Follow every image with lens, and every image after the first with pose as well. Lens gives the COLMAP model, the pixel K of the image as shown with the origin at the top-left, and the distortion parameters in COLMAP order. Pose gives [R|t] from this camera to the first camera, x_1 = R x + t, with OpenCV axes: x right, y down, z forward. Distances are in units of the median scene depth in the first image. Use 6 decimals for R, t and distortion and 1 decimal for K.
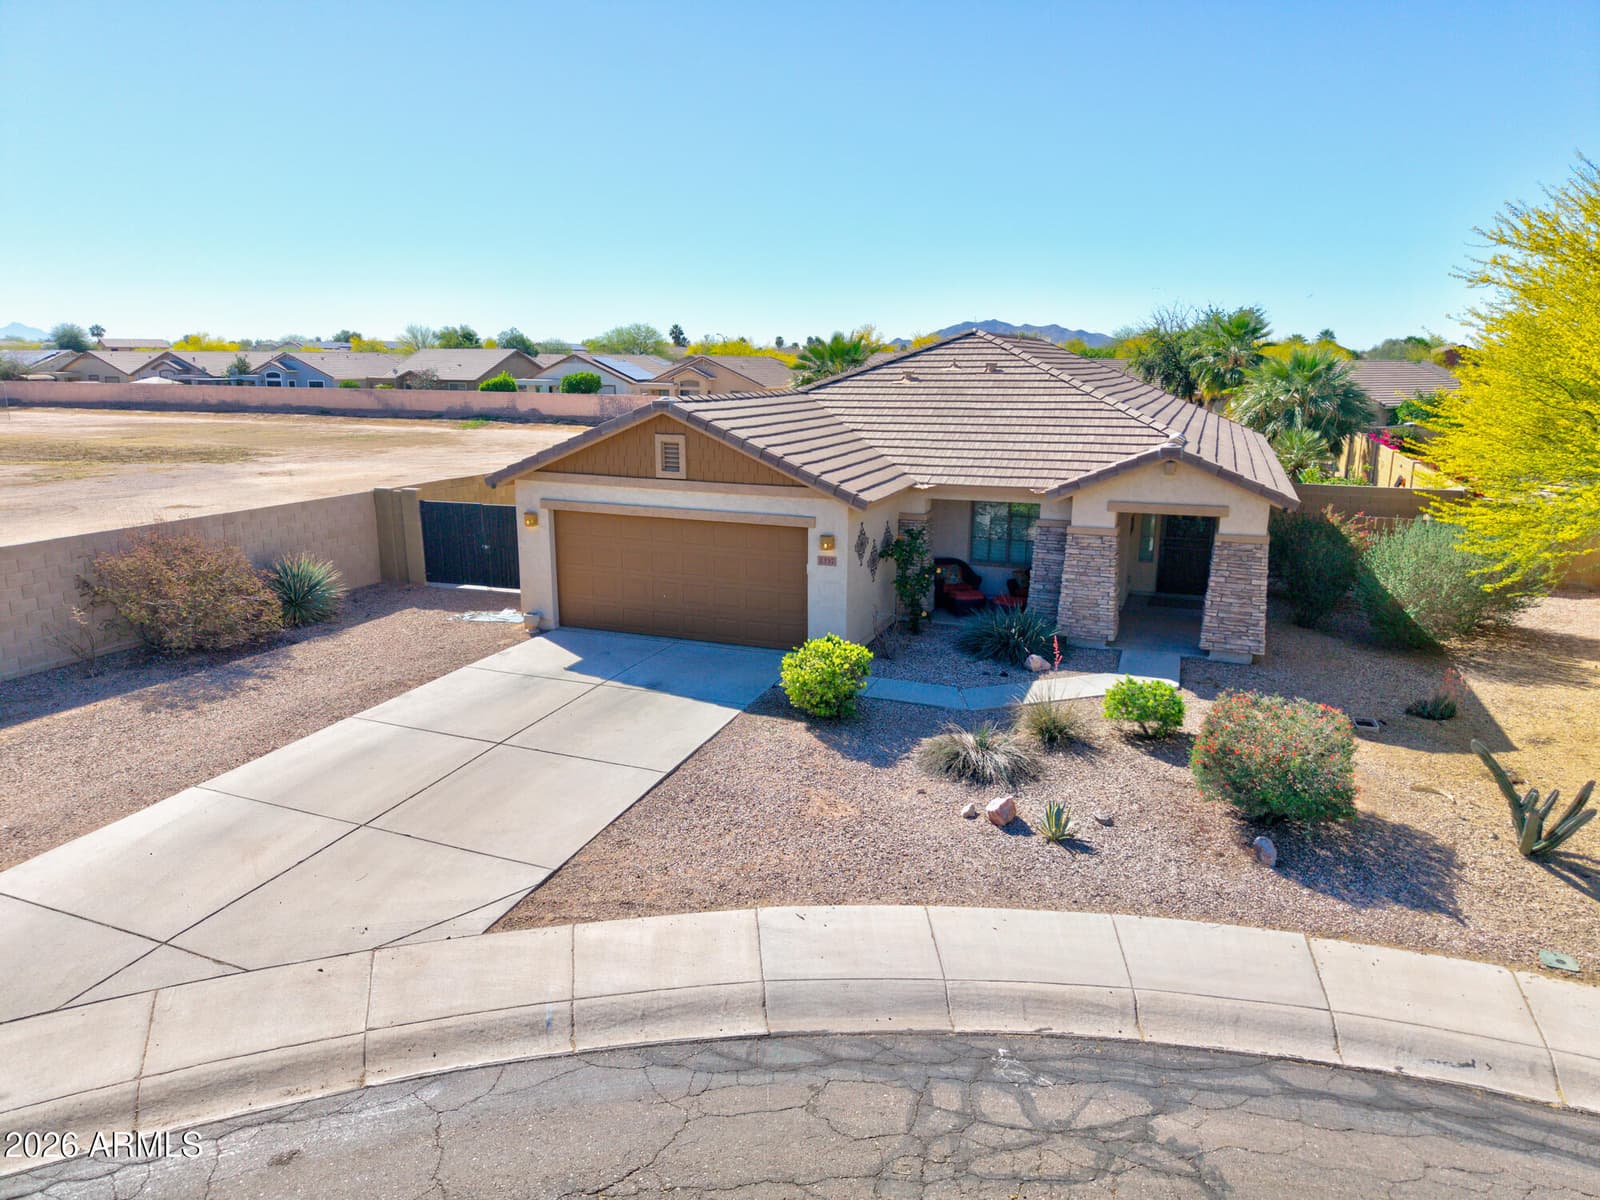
lens RADIAL K [[1068.4, 0, 797.0], [0, 1068.4, 606.7], [0, 0, 1]] dist [0.062378, -0.100385]
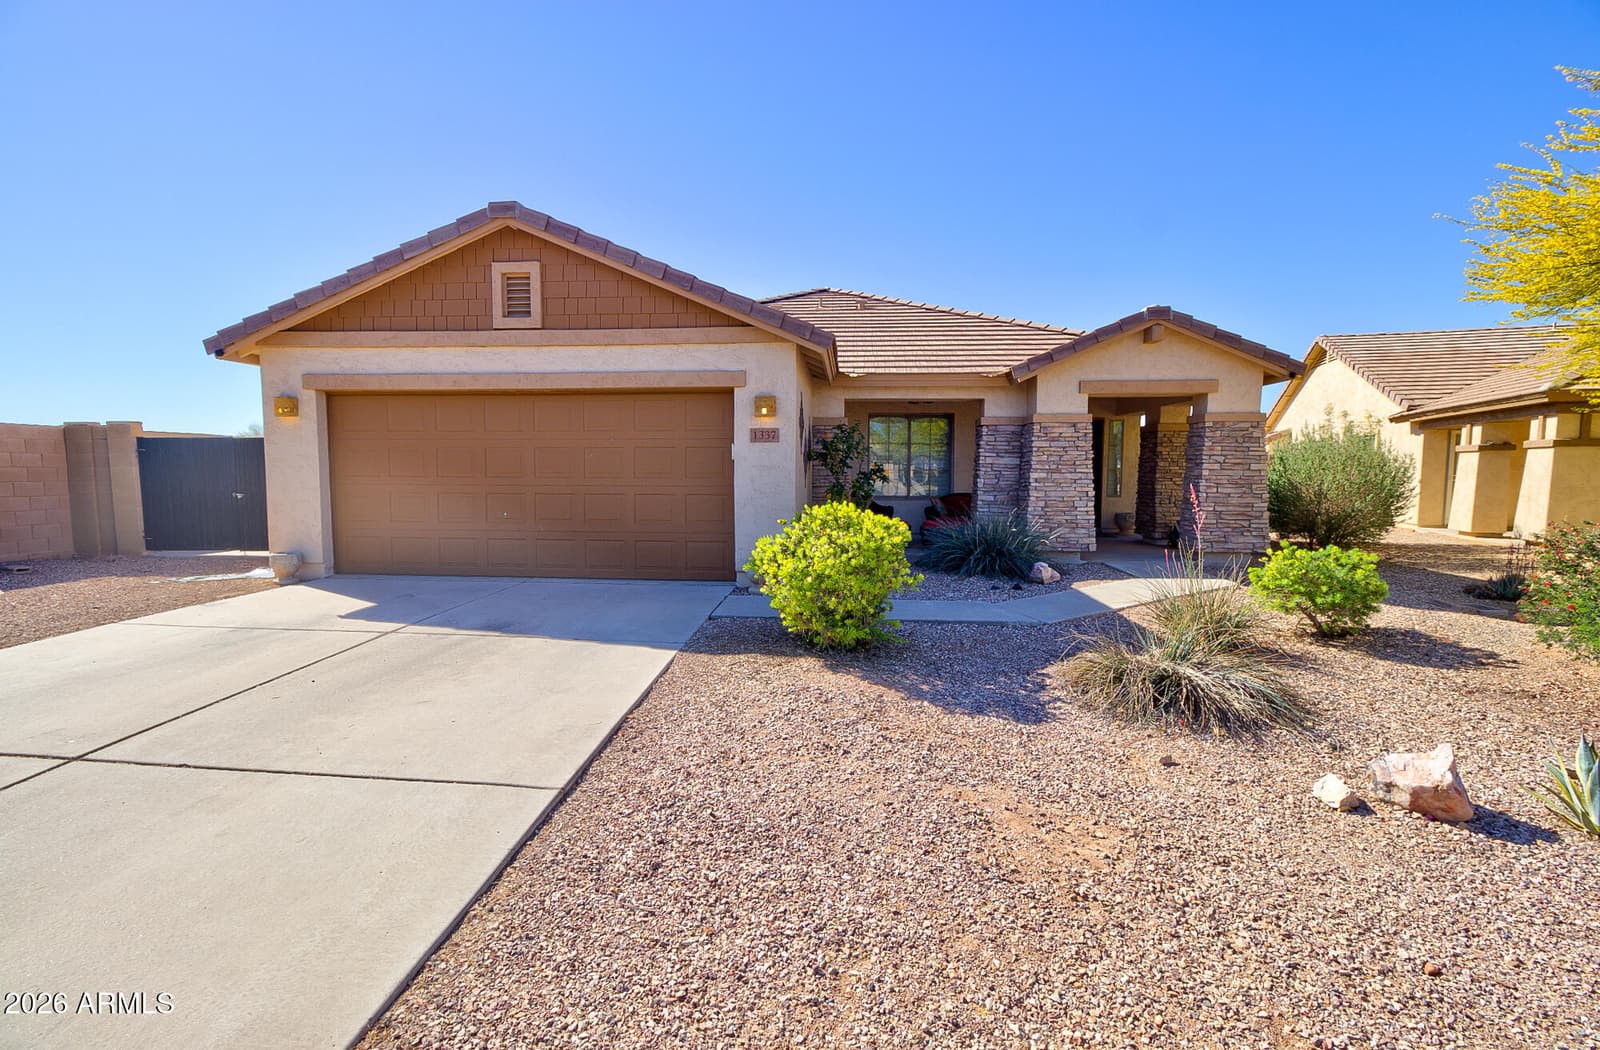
lens RADIAL K [[738.3, 0, 793.6], [0, 738.3, 525.5], [0, 0, 1]] dist [-0.026147, 0.016950]
pose [[0.959373, -0.024177, 0.281102, -0.087413], [0.067461, 0.987079, -0.145340, 0.082606], [-0.273956, 0.158399, 0.948608, 0.557191]]
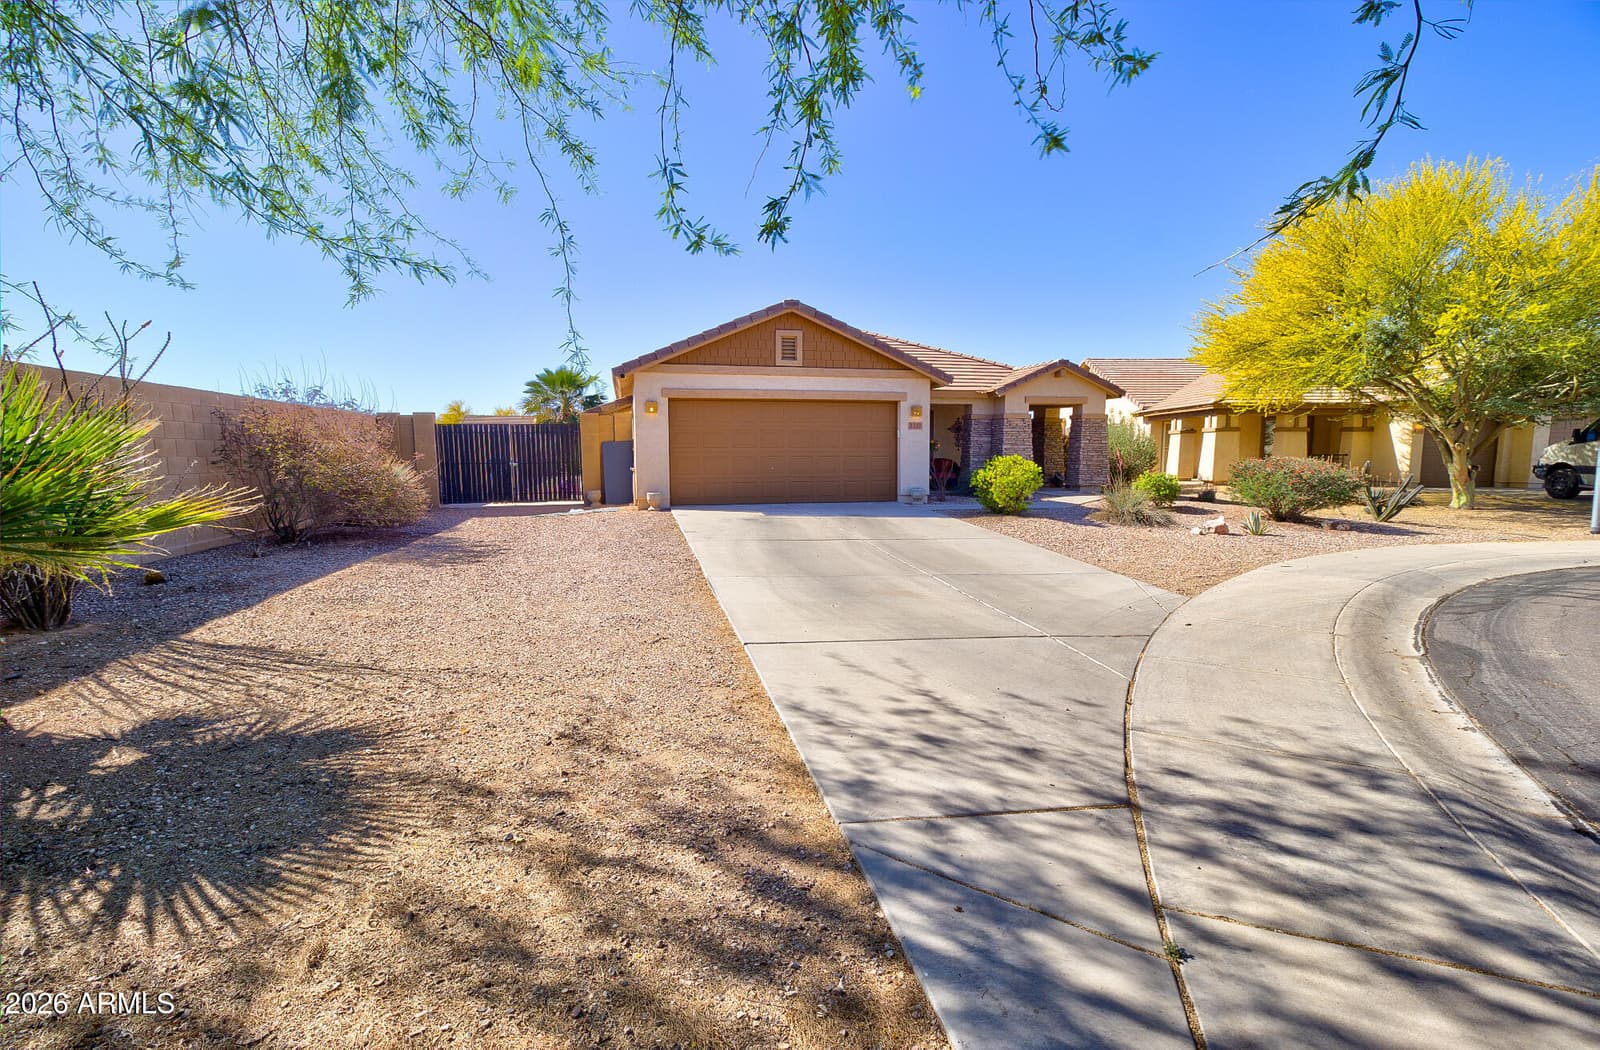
lens RADIAL K [[721.7, 0, 800.0], [0, 721.7, 525.0], [0, 0, 1]] dist [-0.011672, -0.000099]
pose [[0.825728, -0.066106, 0.560181, -0.603125], [0.139408, 0.986217, -0.089112, 0.139608], [-0.546570, 0.151676, 0.823563, 0.352450]]
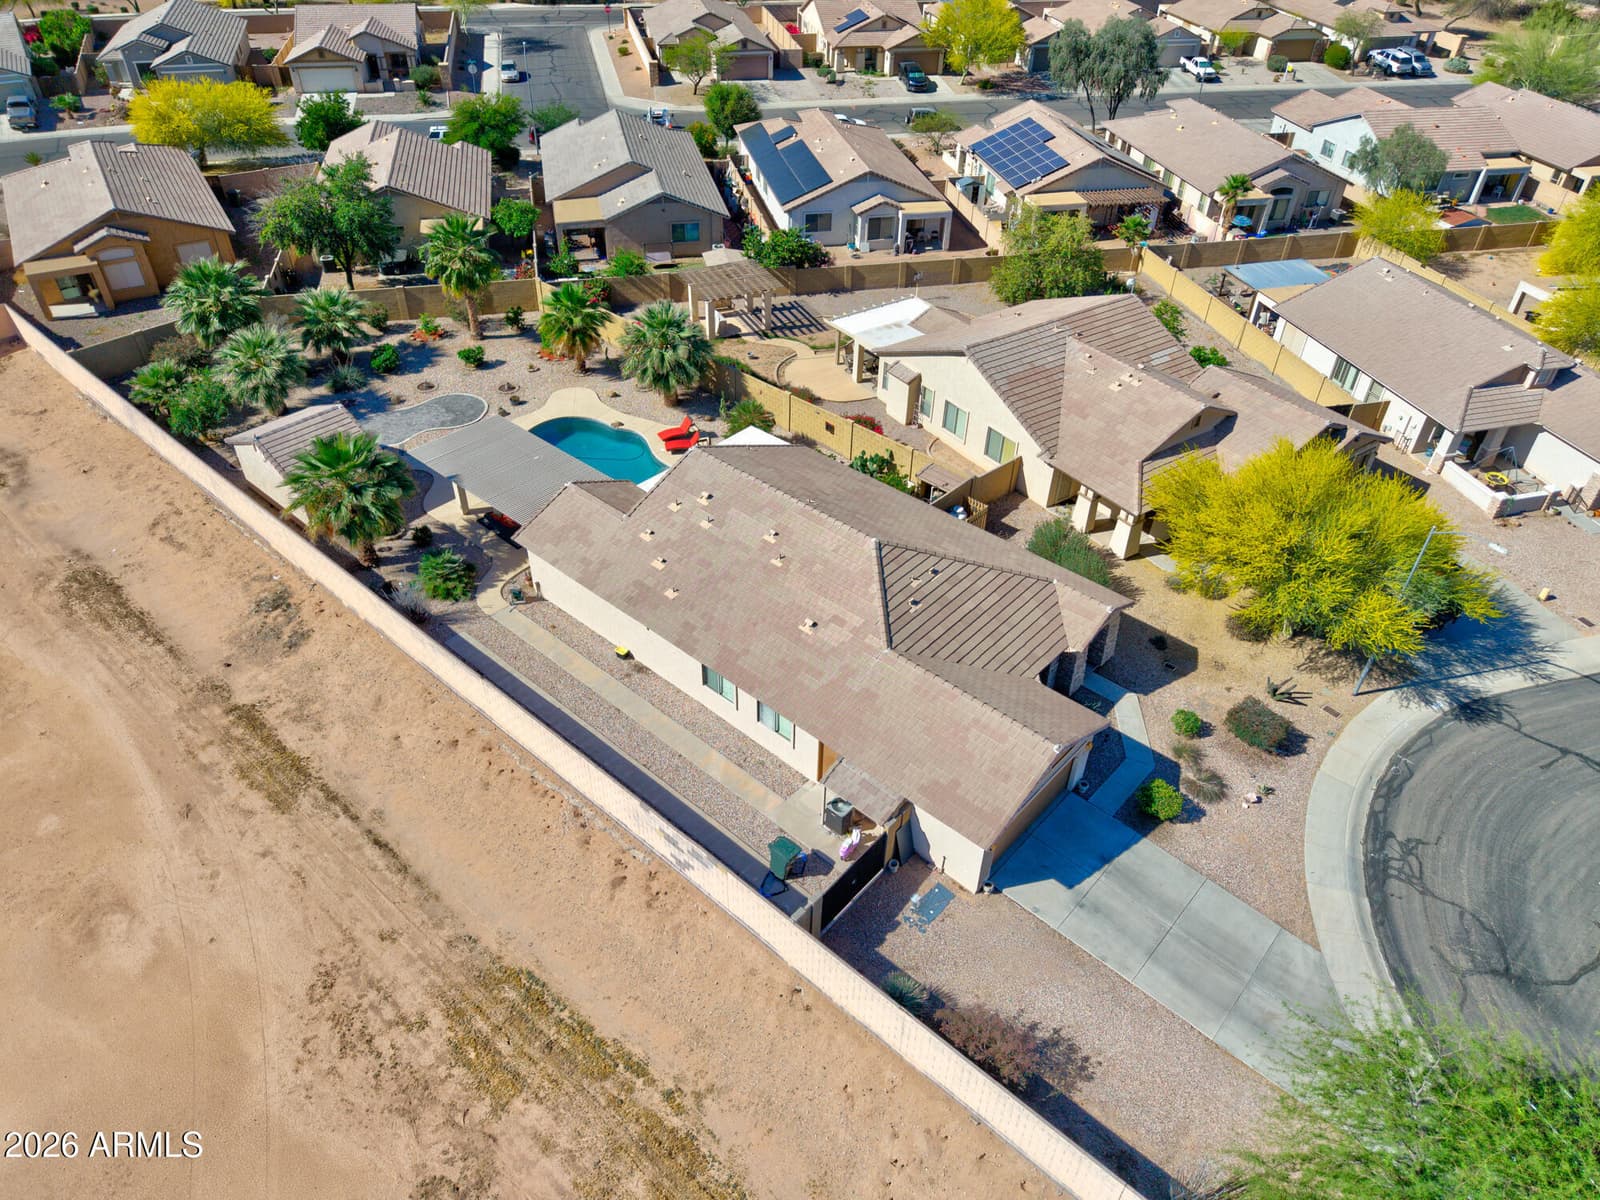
lens RADIAL K [[1073.4, 0, 800.0], [0, 1073.4, 600.0], [0, 0, 1]] dist [0.029571, -0.023669]
pose [[0.356925, -0.584733, 0.728486, -1.493299], [0.204220, 0.809832, 0.549969, -1.523250], [-0.911537, -0.047526, 0.408463, 0.674031]]
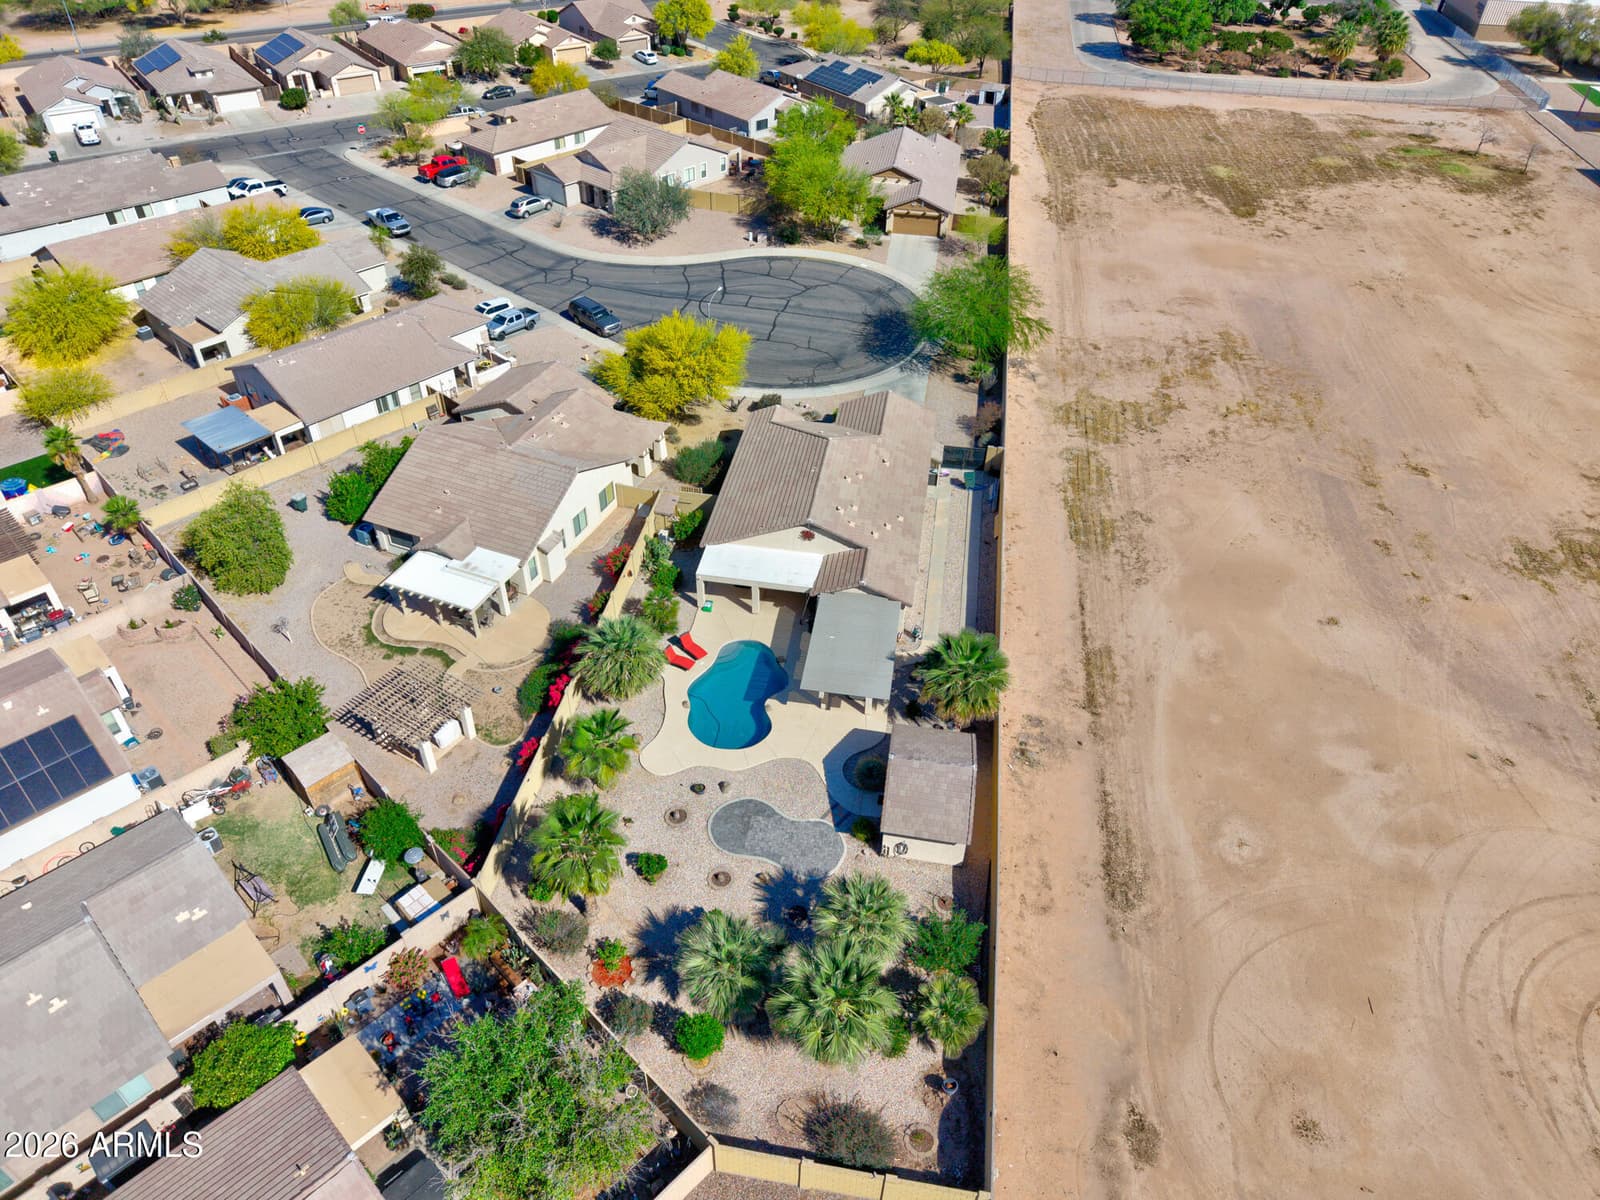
lens RADIAL K [[1073.4, 0, 800.0], [0, 1073.4, 600.0], [0, 0, 1]] dist [0.029571, -0.023669]
pose [[-0.977450, 0.112252, -0.178860, 1.151860], [-0.076258, 0.602212, 0.794686, -3.236448], [0.196917, 0.790405, -0.580072, 4.273024]]
